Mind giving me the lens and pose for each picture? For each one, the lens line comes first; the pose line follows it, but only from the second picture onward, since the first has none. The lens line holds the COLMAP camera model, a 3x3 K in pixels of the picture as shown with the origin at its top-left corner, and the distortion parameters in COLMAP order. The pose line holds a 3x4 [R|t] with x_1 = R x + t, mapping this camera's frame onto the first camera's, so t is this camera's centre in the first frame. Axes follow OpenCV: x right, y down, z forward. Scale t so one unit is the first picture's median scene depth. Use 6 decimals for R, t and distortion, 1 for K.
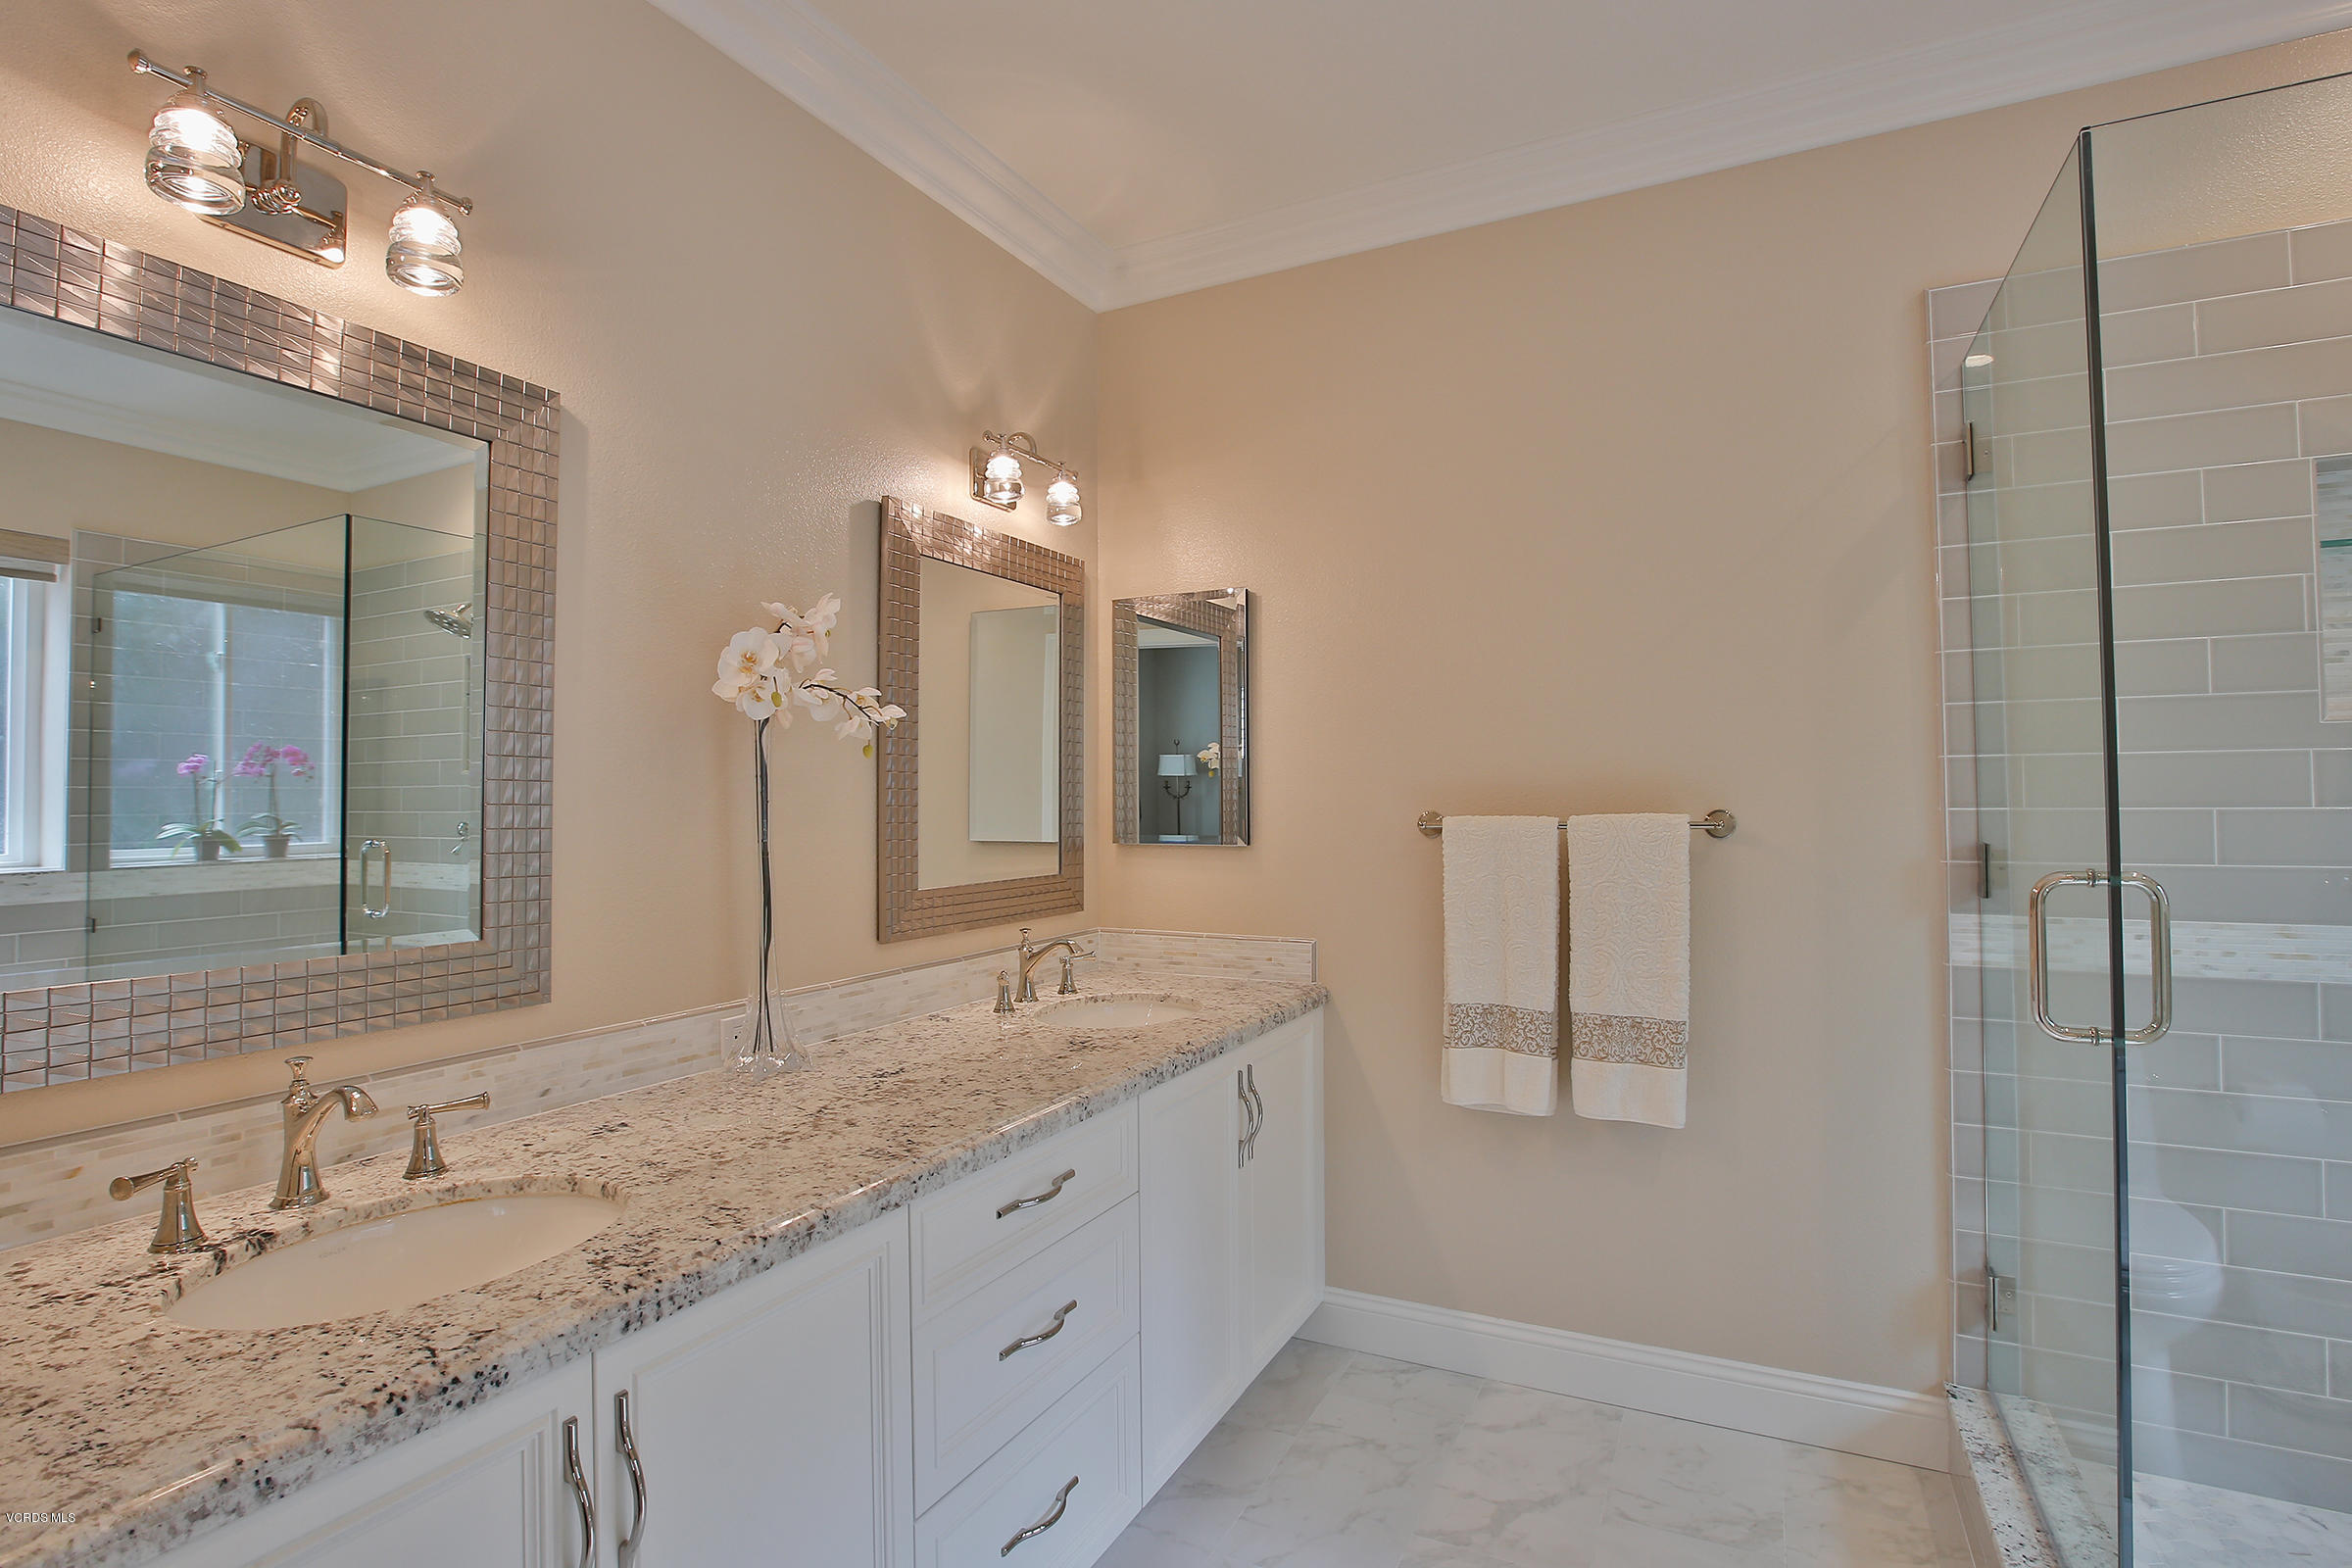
lens RADIAL K [[1171.2, 0, 1166.8], [0, 1171.2, 768.4], [0, 0, 1]] dist [-0.037485, 0.025794]
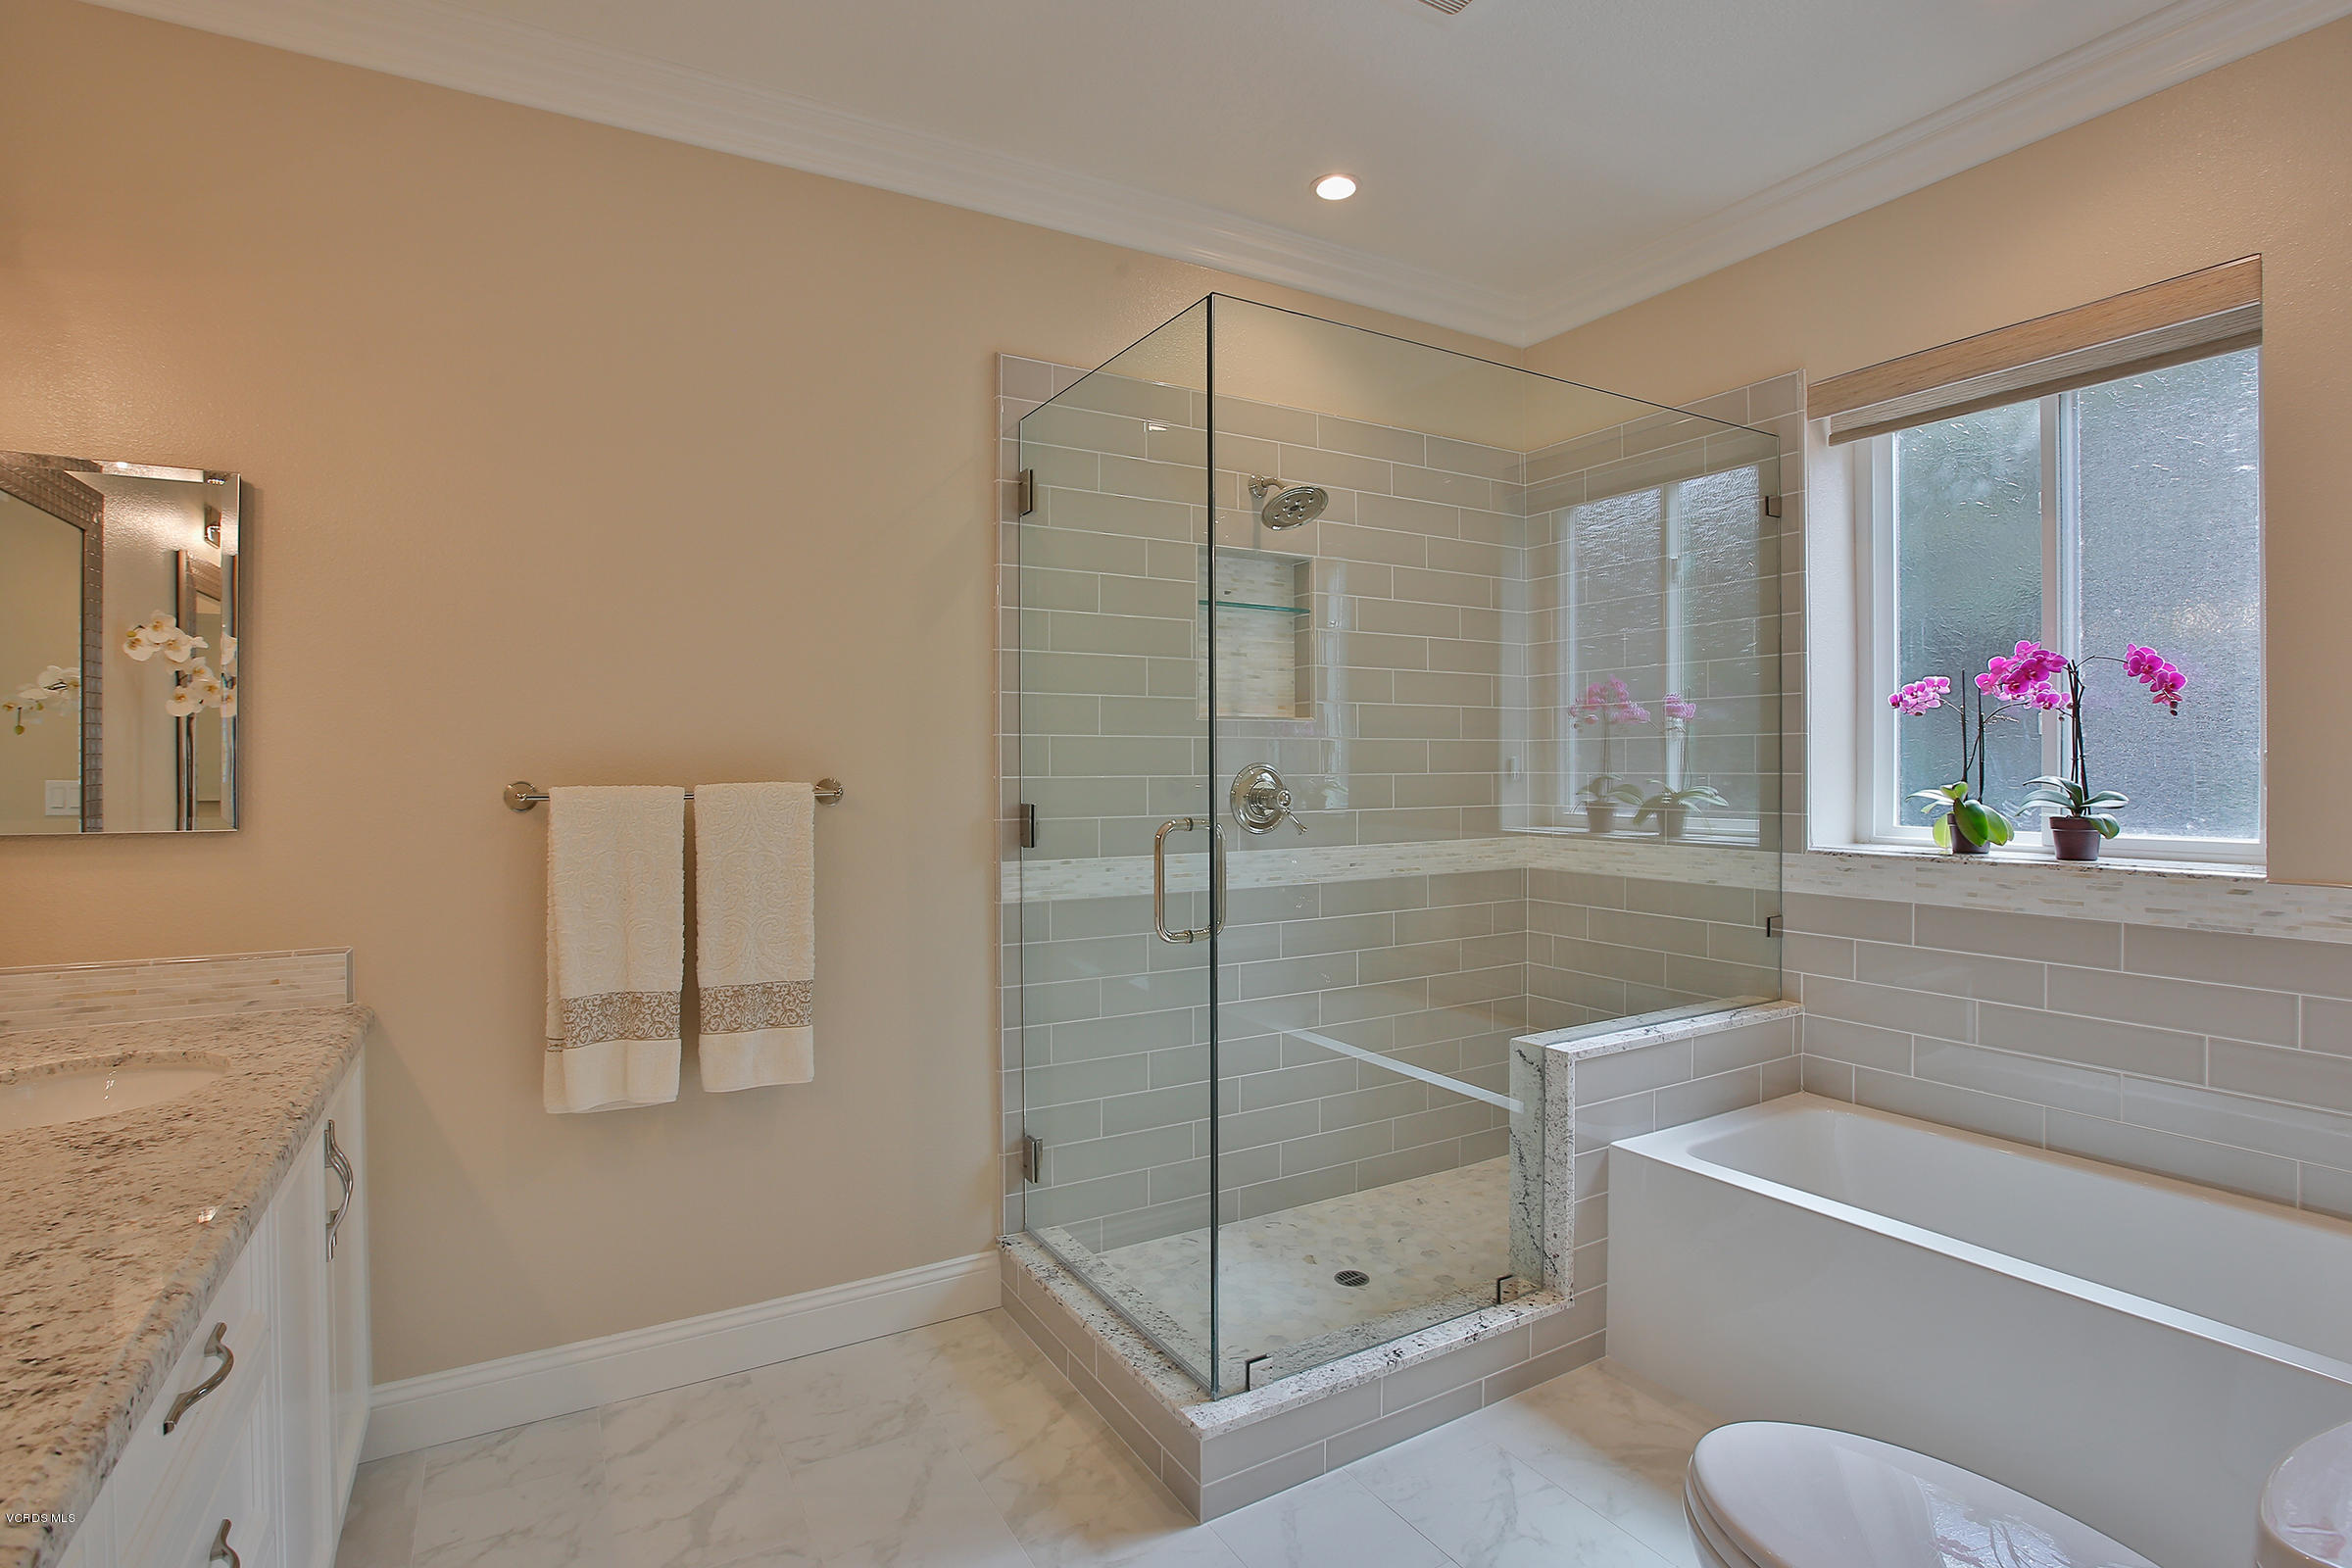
lens RADIAL K [[1171.2, 0, 1166.8], [0, 1171.2, 768.4], [0, 0, 1]] dist [-0.037485, 0.025794]
pose [[0.548880, 0.005695, 0.835882, -0.257701], [-0.024510, 0.999656, 0.009284, 0.008715], [-0.835542, -0.025583, 0.548831, 0.155568]]
